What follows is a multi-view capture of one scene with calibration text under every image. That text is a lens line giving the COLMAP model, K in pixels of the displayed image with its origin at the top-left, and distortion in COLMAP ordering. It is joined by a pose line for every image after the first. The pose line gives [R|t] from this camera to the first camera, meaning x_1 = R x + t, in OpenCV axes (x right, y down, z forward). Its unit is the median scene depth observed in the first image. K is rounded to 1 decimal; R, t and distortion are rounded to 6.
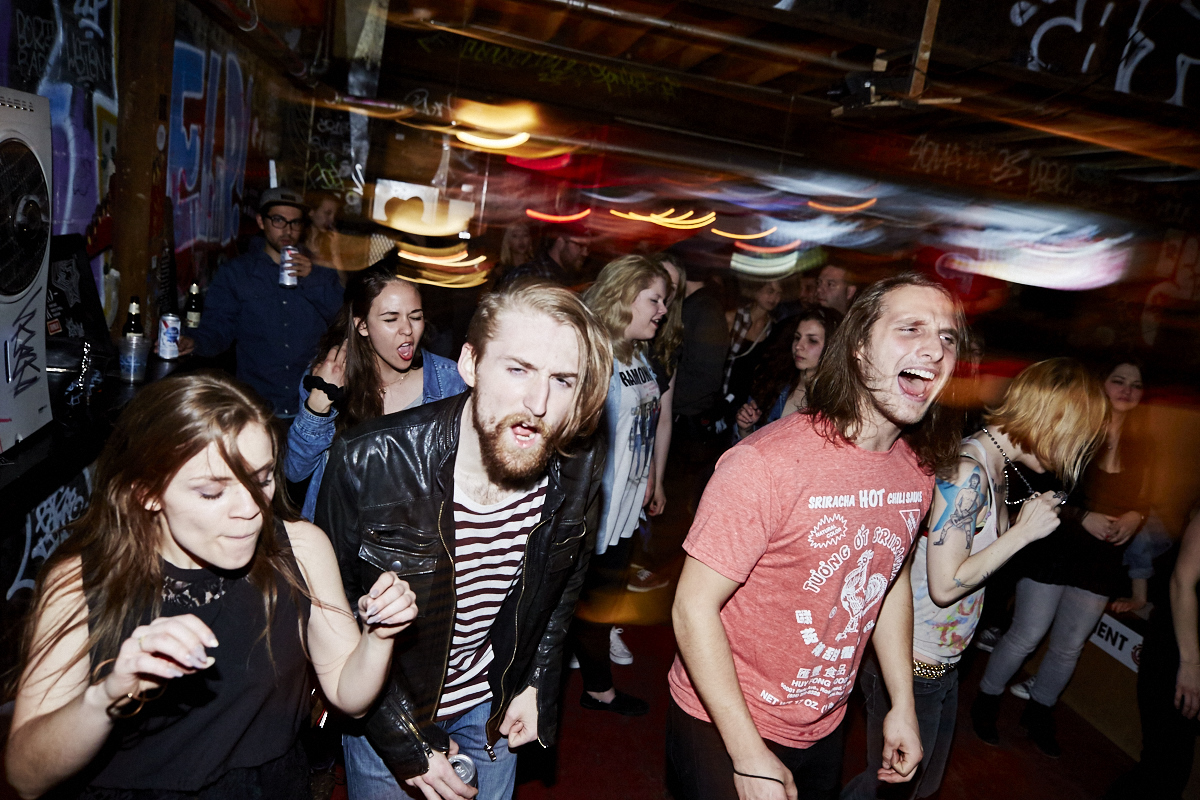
lens RADIAL K [[792.6, 0, 600.0], [0, 792.6, 400.0], [0, 0, 1]] dist [-0.025256, 0.002016]
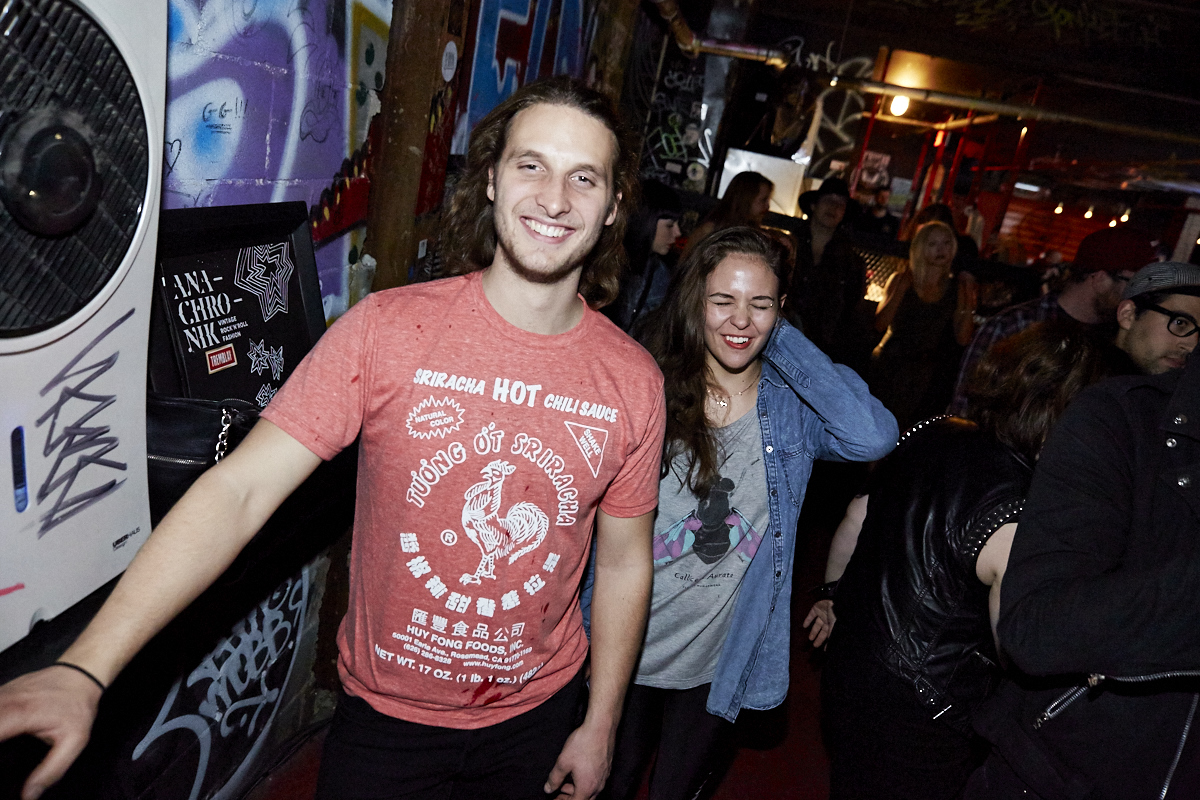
lens RADIAL K [[792.6, 0, 600.0], [0, 792.6, 400.0], [0, 0, 1]] dist [-0.025256, 0.002016]
pose [[0.924514, 0.136096, -0.356021, -0.104924], [-0.128272, 0.990689, 0.045615, -0.061986], [0.358915, 0.003496, 0.933364, 0.267295]]
